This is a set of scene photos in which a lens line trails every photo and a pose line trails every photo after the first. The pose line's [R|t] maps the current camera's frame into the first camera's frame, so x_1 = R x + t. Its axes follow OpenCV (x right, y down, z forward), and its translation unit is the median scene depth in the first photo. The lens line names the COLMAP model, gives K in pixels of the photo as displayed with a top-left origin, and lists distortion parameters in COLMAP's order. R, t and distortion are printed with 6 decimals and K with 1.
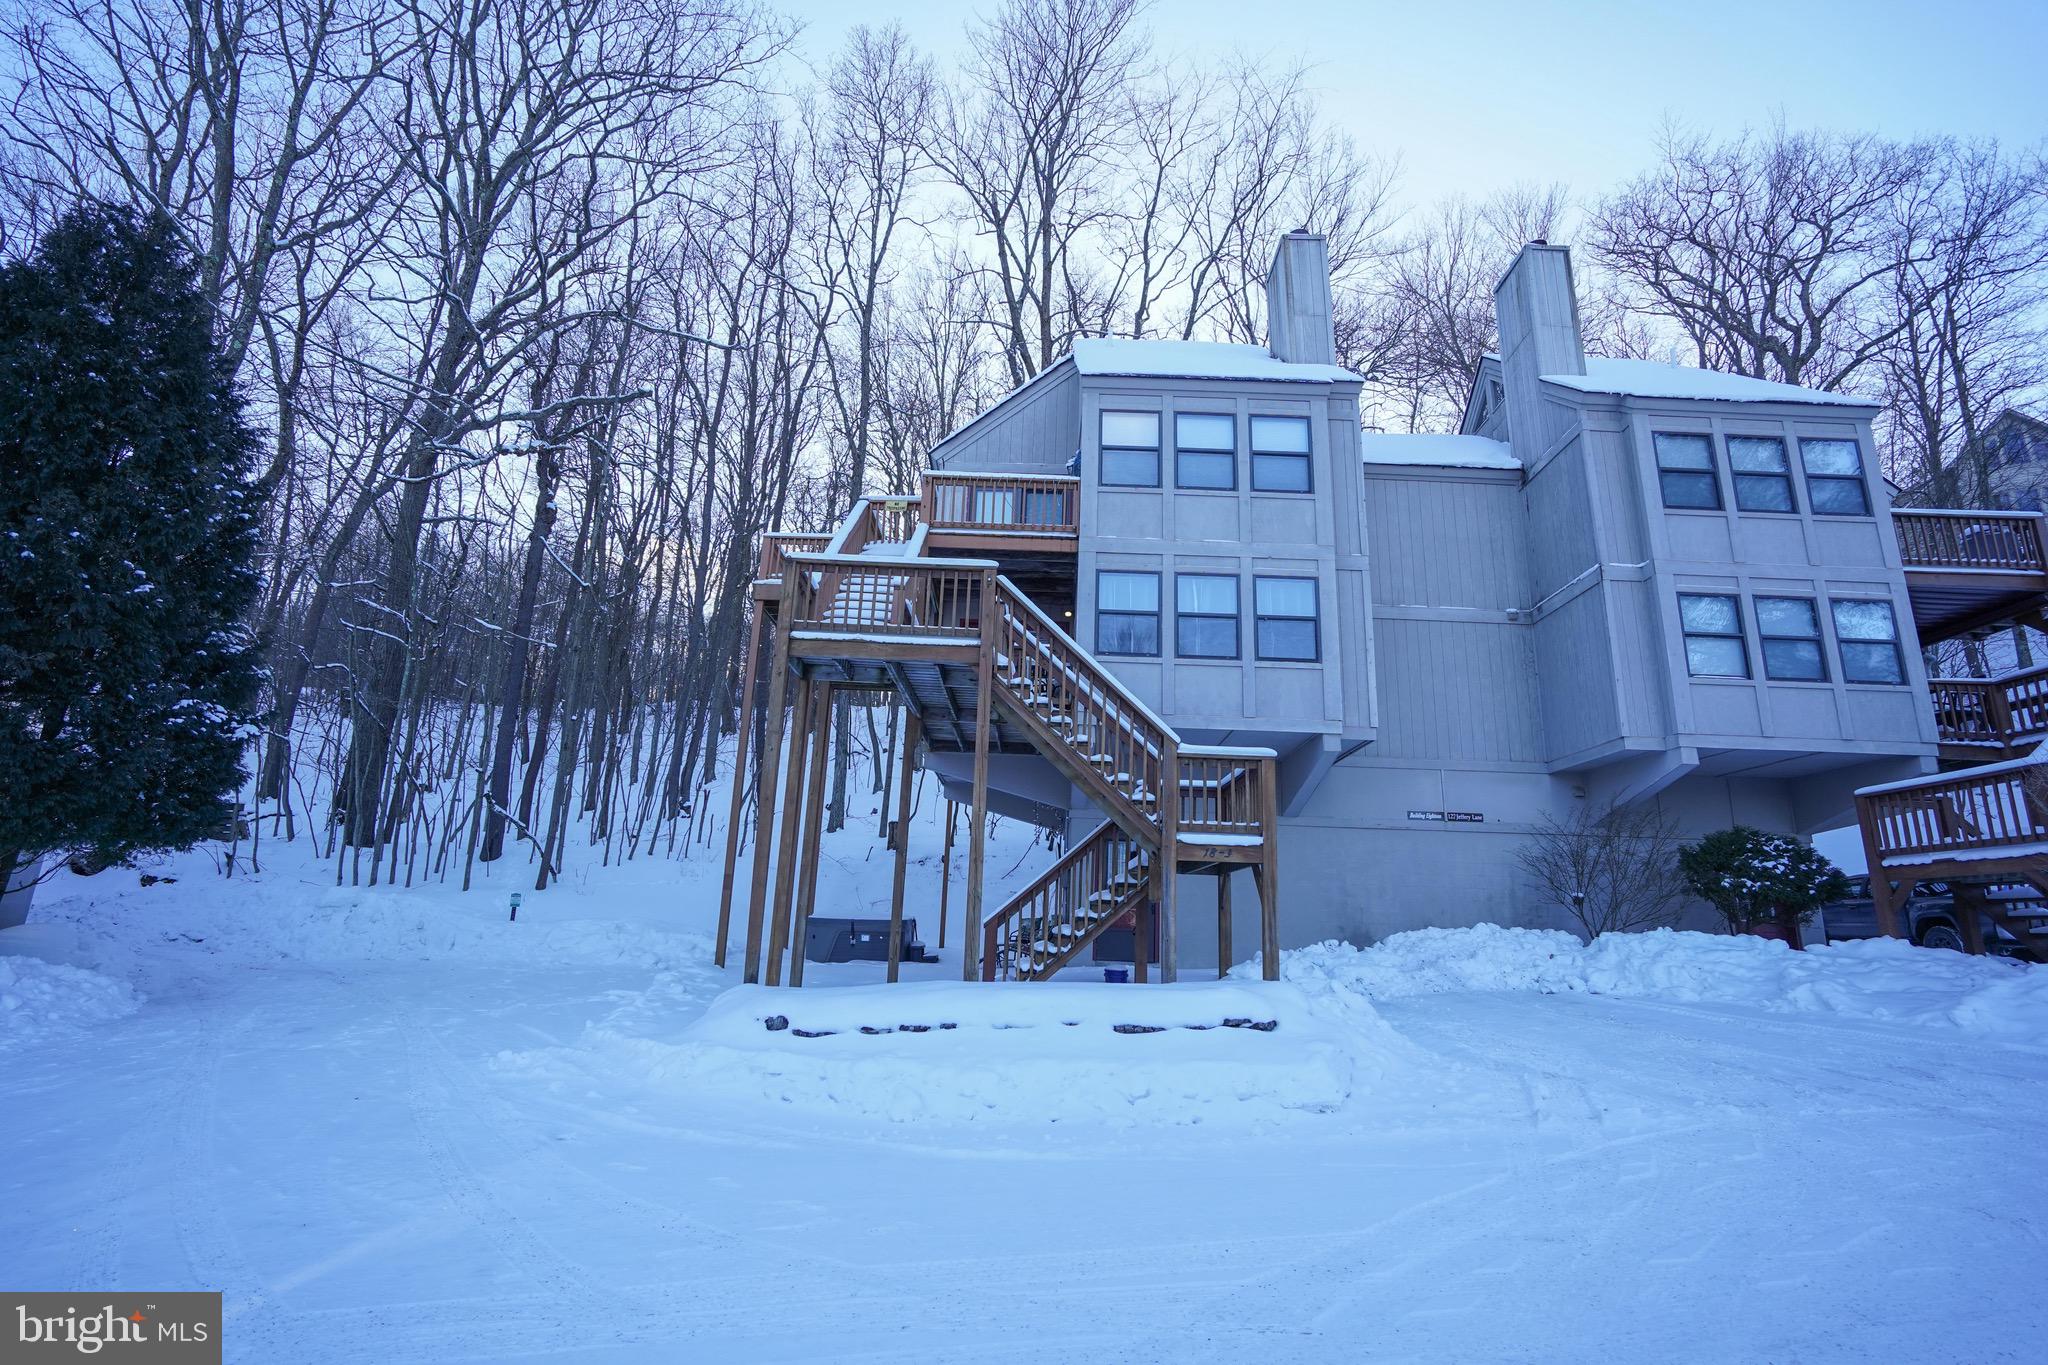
lens RADIAL K [[952.6, 0, 1024.0], [0, 952.6, 682.5], [0, 0, 1]] dist [-0.050781, 0.015811]
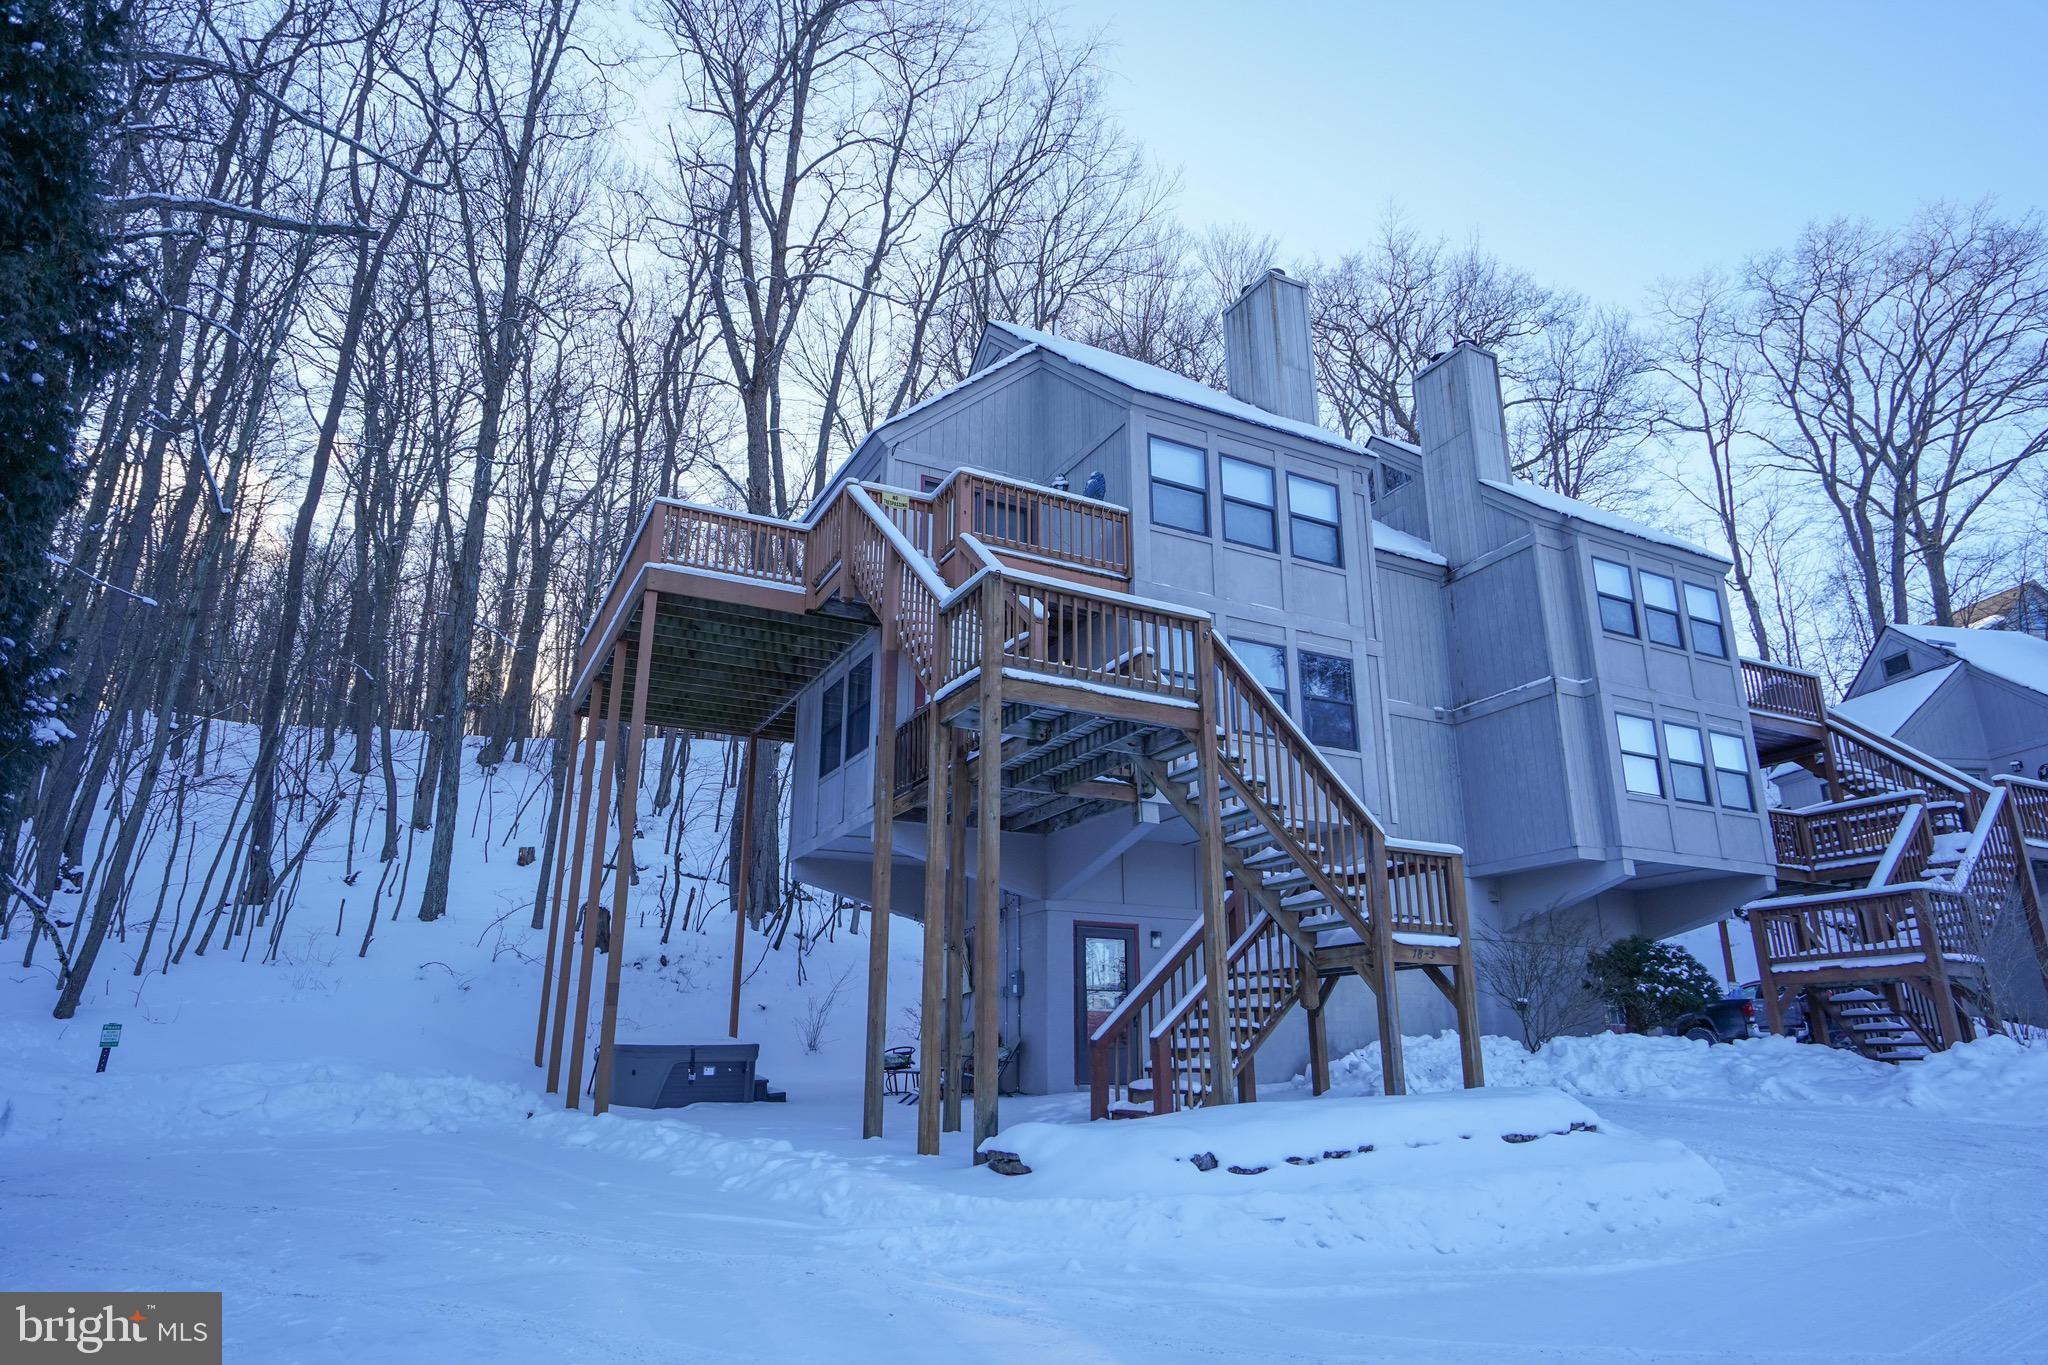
lens RADIAL K [[1236.1, 0, 1025.3], [0, 1236.1, 690.0], [0, 0, 1]] dist [-0.007968, 0.000946]
pose [[0.881740, 0.102990, 0.460356, -0.524754], [-0.086991, 0.994639, -0.055900, 0.015193], [-0.463645, 0.009242, 0.885973, 0.065940]]
